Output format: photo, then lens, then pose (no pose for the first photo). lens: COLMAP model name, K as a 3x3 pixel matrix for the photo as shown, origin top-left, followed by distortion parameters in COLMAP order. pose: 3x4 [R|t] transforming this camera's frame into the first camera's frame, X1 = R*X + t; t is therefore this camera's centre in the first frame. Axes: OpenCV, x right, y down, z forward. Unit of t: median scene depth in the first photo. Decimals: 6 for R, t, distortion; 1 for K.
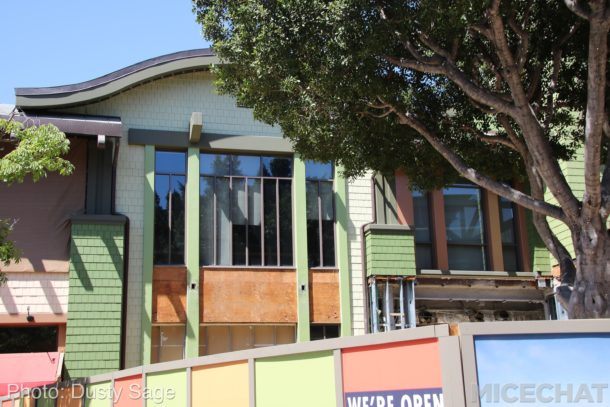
lens RADIAL K [[872.5, 0, 305.0], [0, 872.5, 203.5], [0, 0, 1]] dist [0.159012, 0.008548]
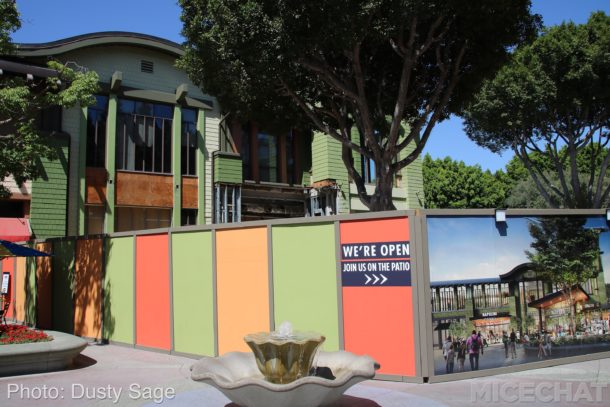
lens RADIAL K [[518.9, 0, 305.0], [0, 518.9, 203.5], [0, 0, 1]] dist [-0.108953, 0.003311]
pose [[0.926183, 0.045576, 0.374309, -0.141497], [-0.089142, 0.990996, 0.099906, 0.009032], [-0.366386, -0.125898, 0.921906, 0.009742]]
